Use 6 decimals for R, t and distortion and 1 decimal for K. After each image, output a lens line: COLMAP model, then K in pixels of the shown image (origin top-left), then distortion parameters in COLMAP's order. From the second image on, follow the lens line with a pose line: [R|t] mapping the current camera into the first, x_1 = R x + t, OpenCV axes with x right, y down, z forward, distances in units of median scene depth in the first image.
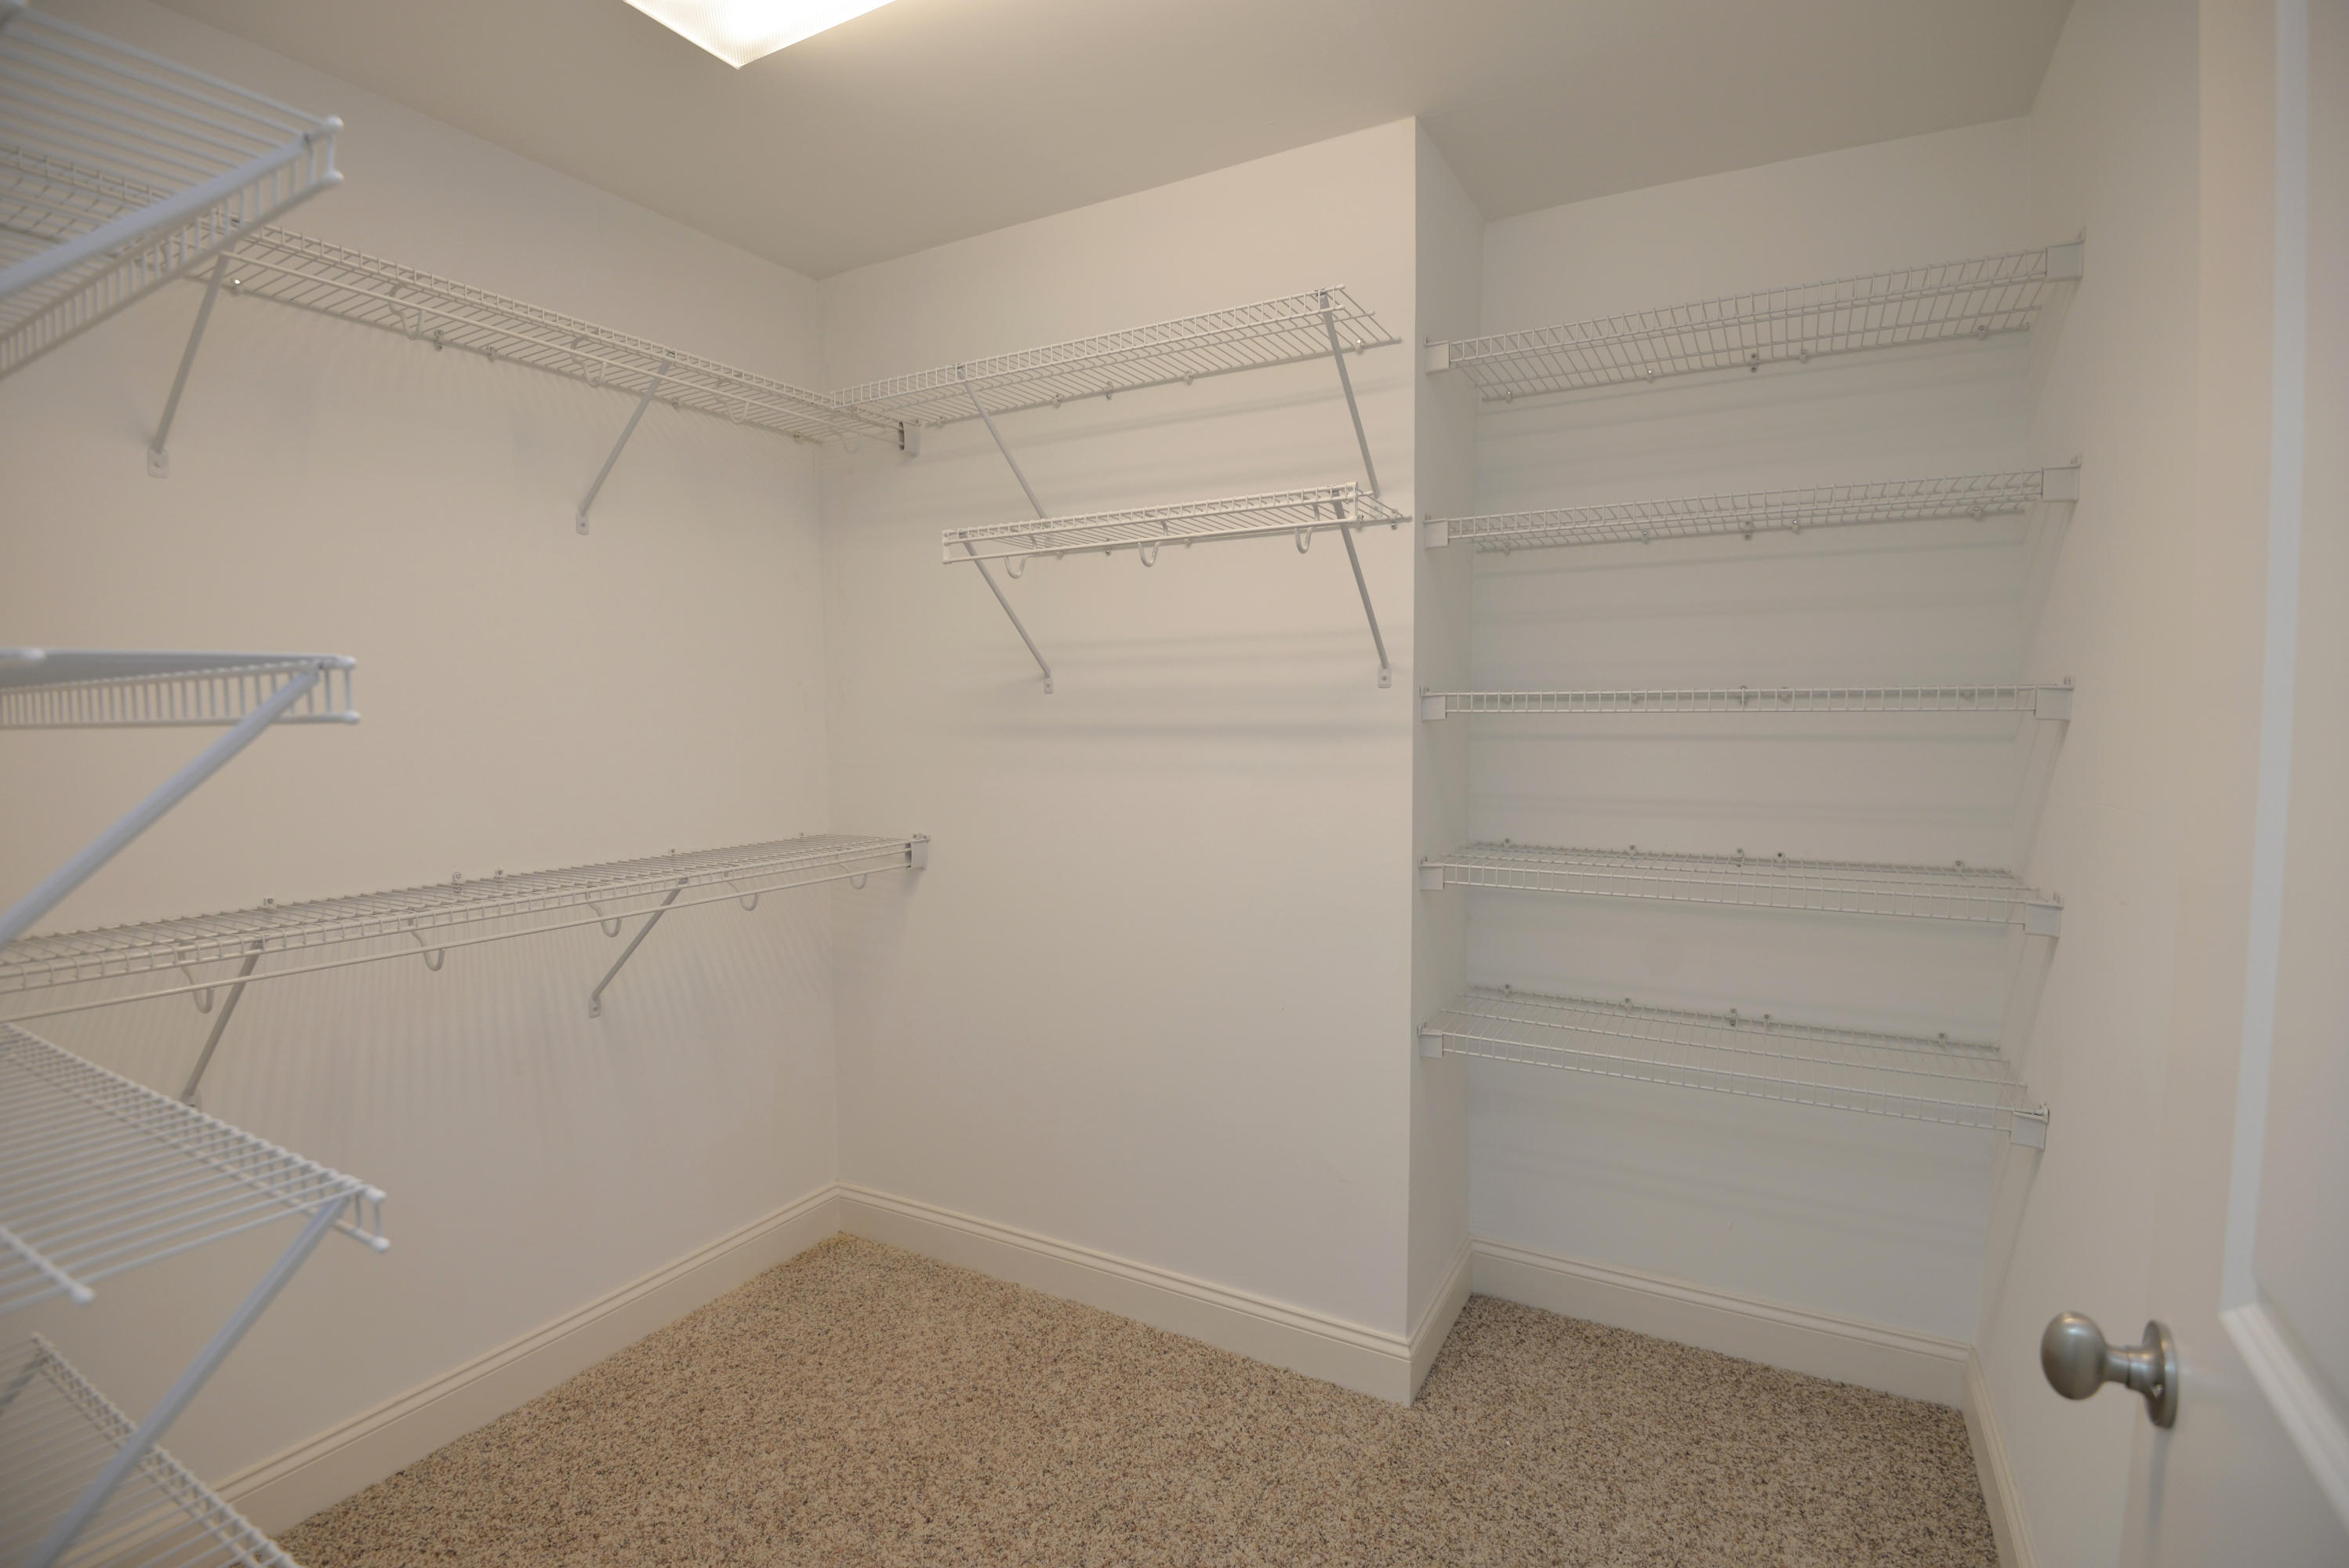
lens RADIAL K [[1082.5, 0, 1176.2], [0, 1082.5, 782.5], [0, 0, 1]] dist [0.002047, -0.027224]
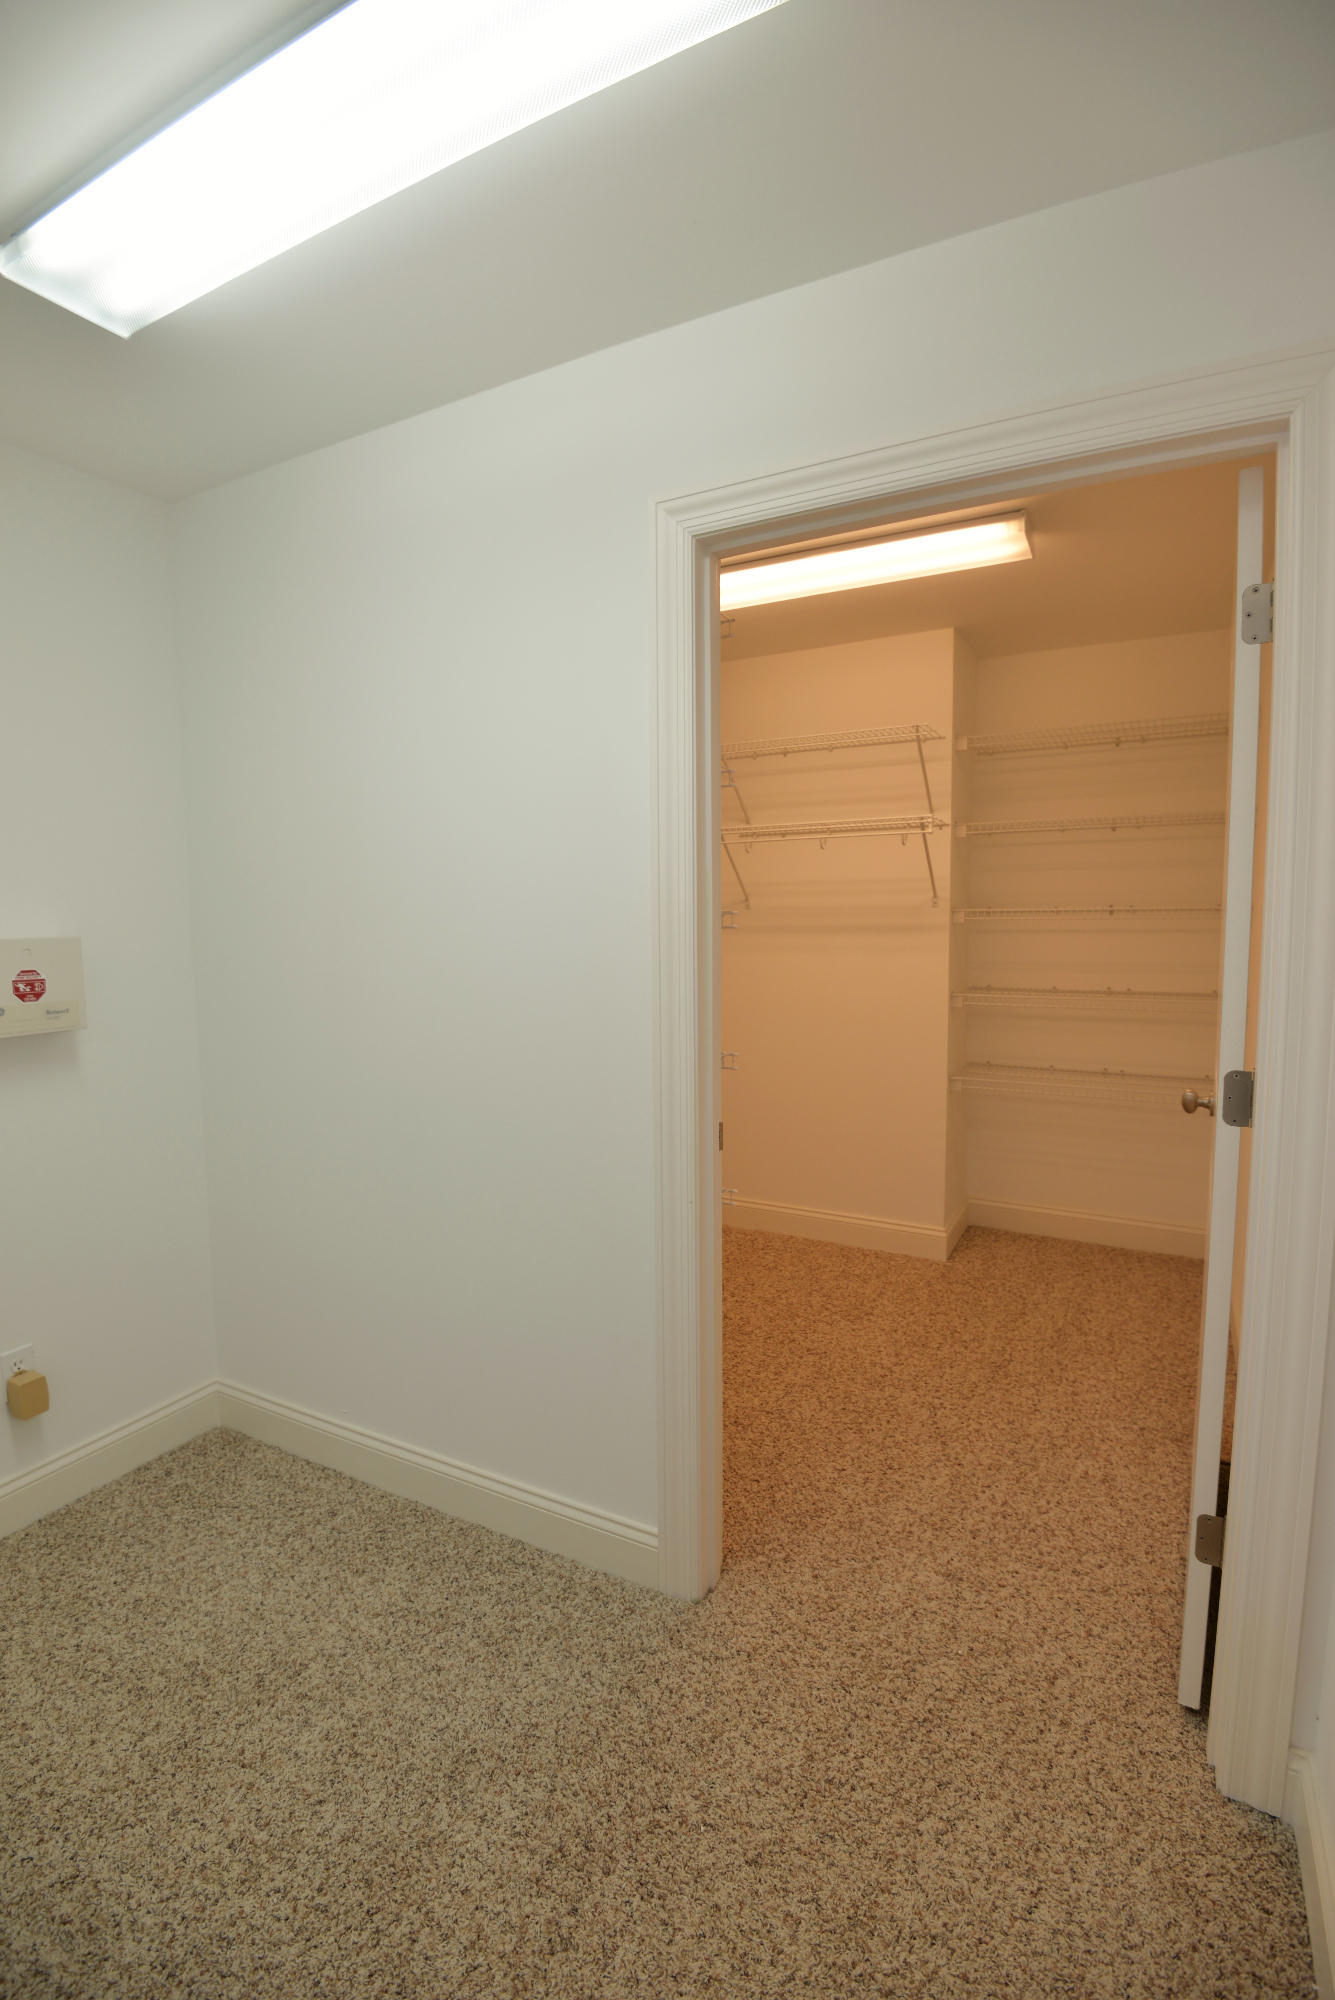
lens RADIAL K [[921.7, 0, 662.2], [0, 921.7, 995.5], [0, 0, 1]] dist [0.002047, -0.027224]
pose [[0.999876, -0.007459, 0.013874, -0.334255], [0.007050, 0.999547, 0.029254, 0.022697], [-0.014086, -0.029152, 0.999476, -0.703628]]
